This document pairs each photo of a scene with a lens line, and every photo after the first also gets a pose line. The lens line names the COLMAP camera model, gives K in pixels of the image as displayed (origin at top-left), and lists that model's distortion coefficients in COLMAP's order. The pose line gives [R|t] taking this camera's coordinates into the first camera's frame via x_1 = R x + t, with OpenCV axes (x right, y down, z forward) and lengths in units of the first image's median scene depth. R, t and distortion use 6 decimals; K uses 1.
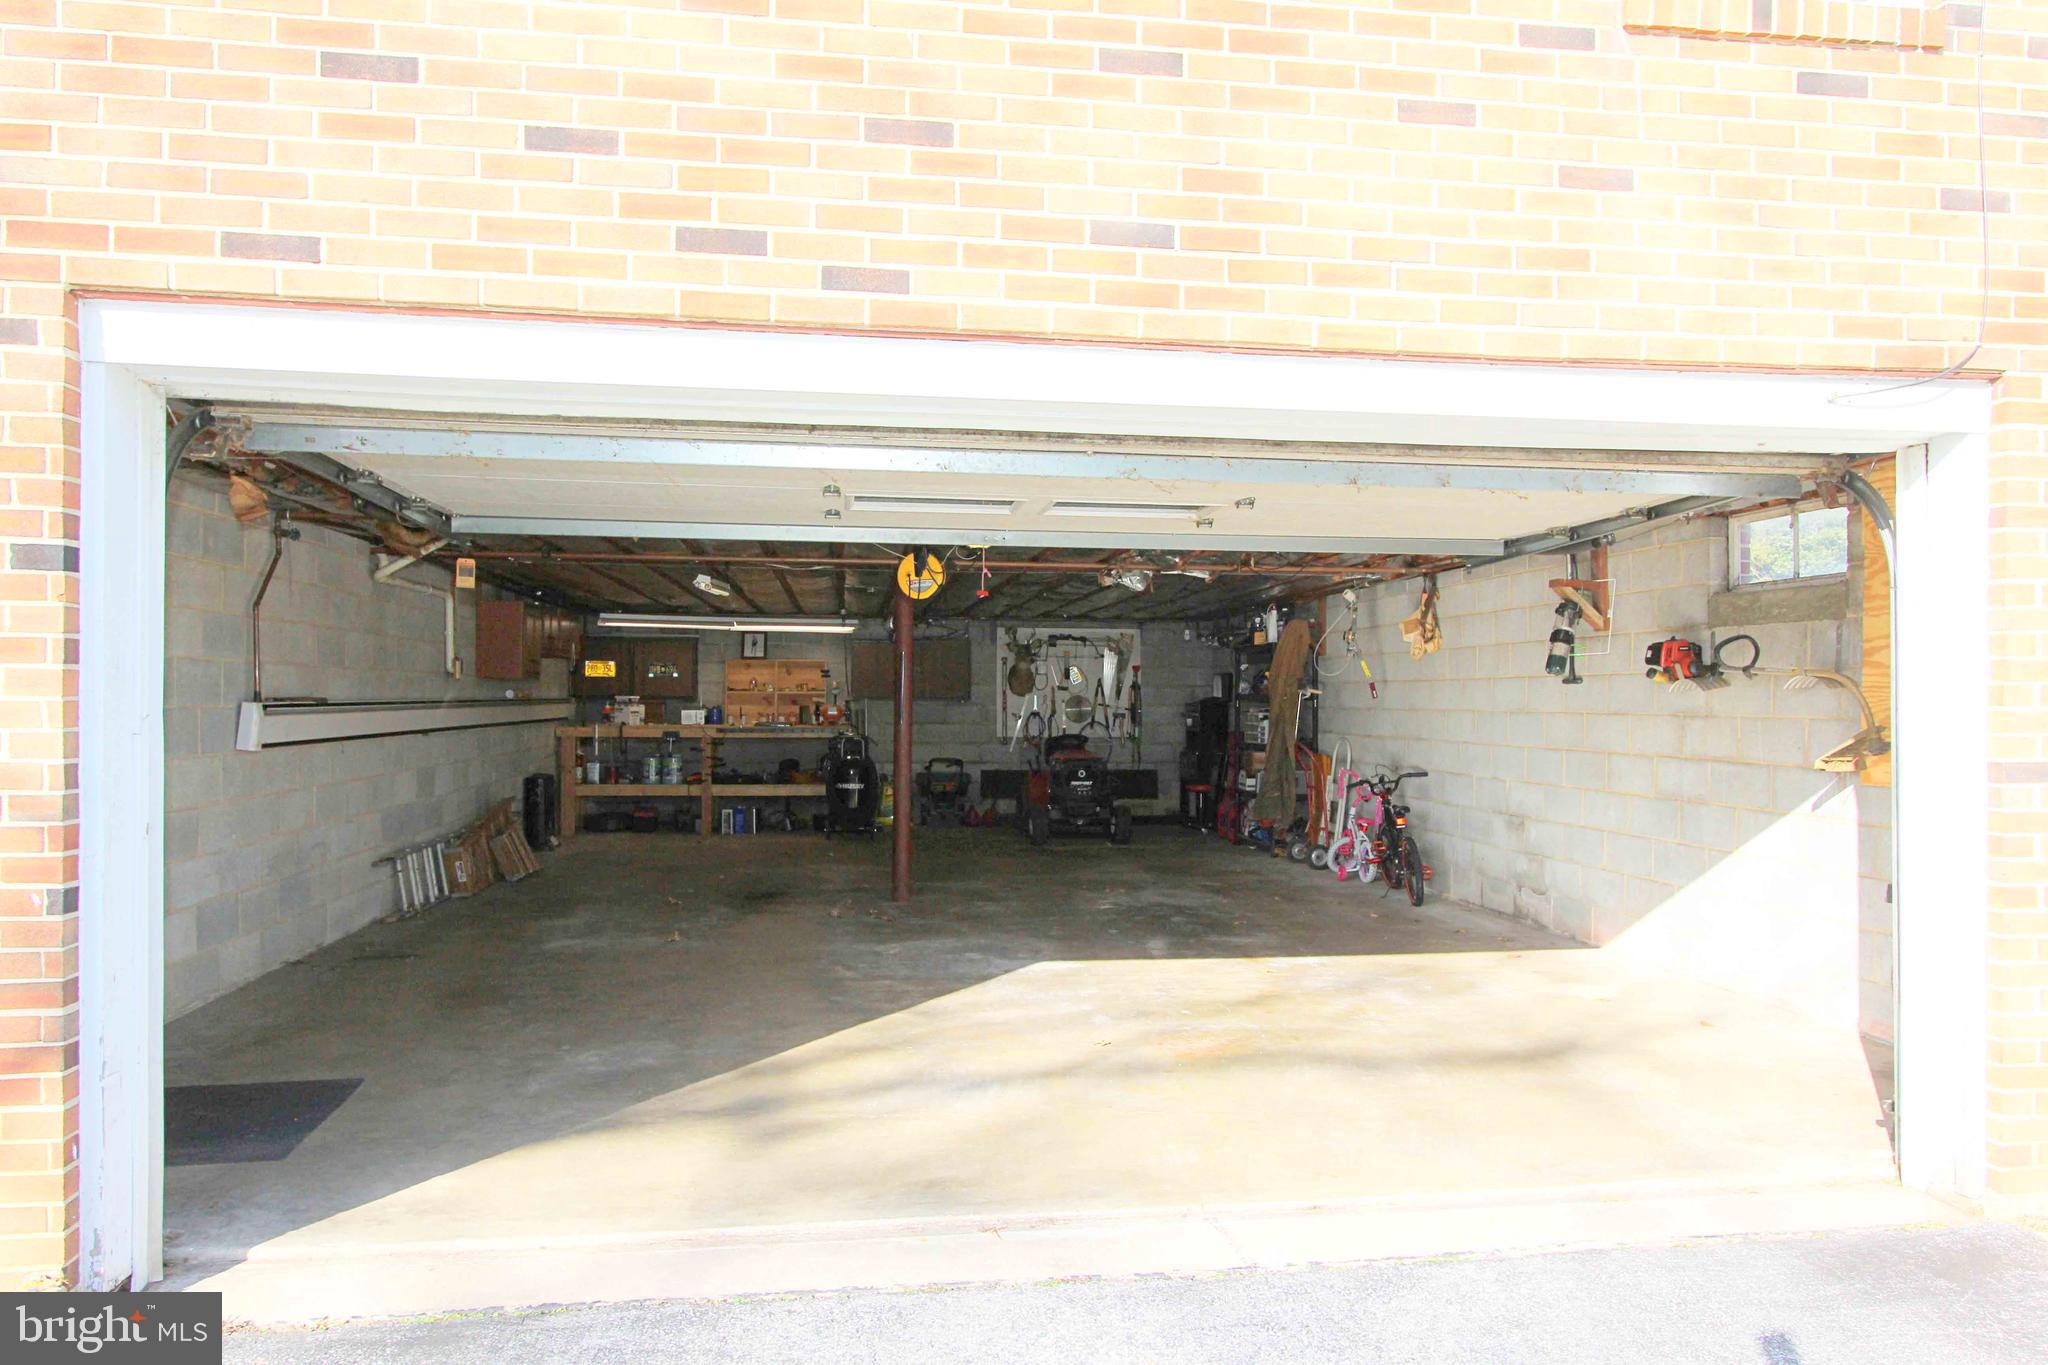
lens RADIAL K [[1382.1, 0, 1022.5], [0, 1382.1, 683.9], [0, 0, 1]] dist [-0.001098, -0.000236]
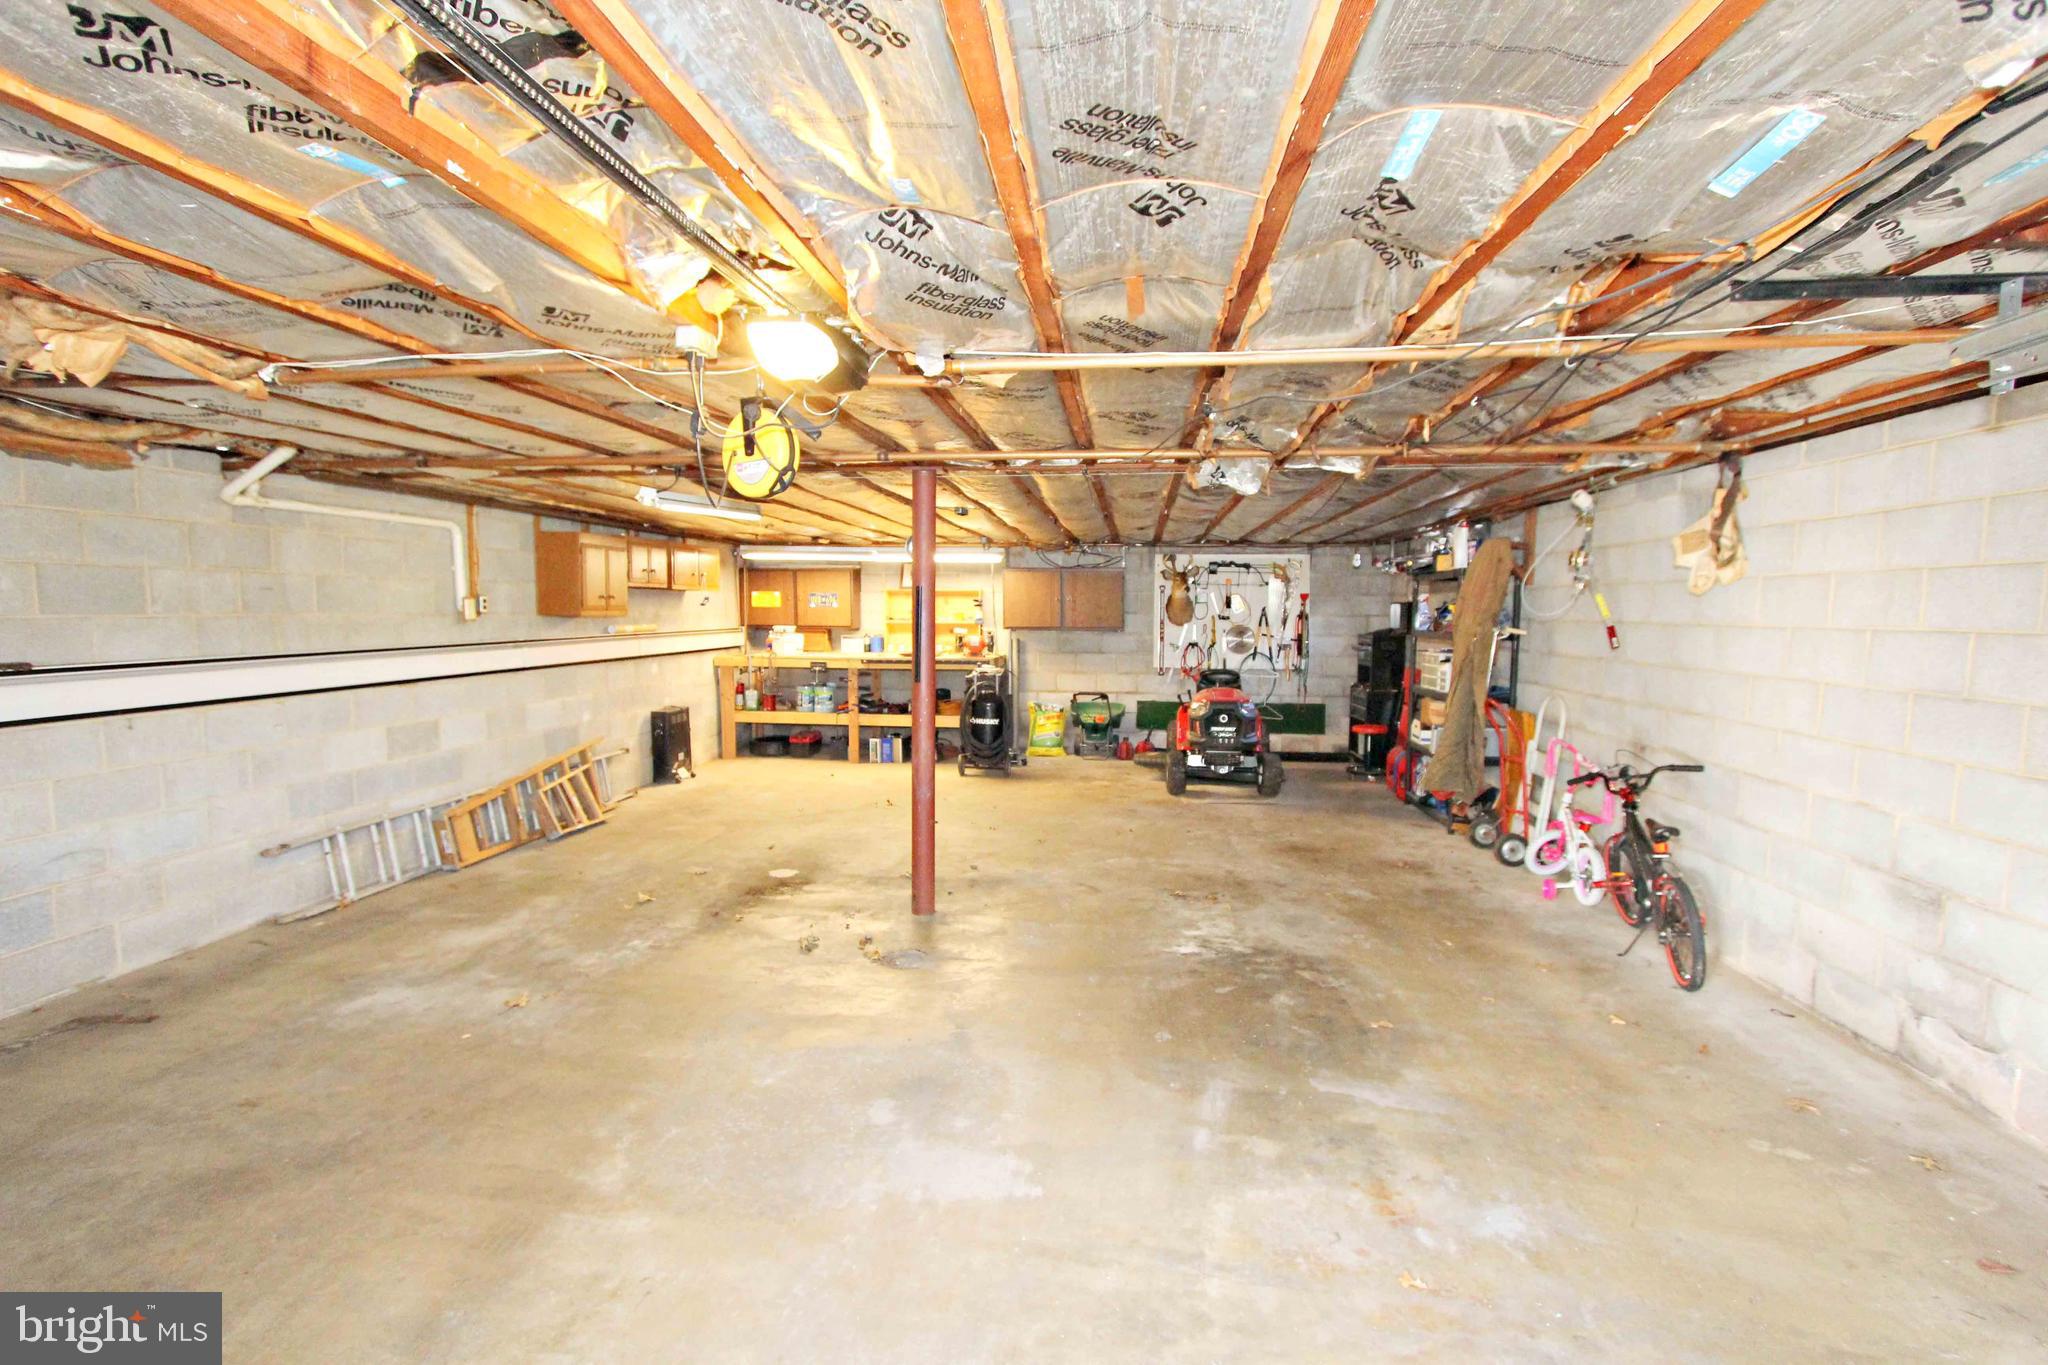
lens RADIAL K [[944.6, 0, 1029.8], [0, 944.6, 687.2], [0, 0, 1]] dist [-0.023638, 0.005211]
pose [[0.969249, 0.021565, -0.245137, 0.066566], [0.001641, 0.995564, 0.094069, -0.011670], [0.246078, -0.091578, 0.964914, 0.365082]]
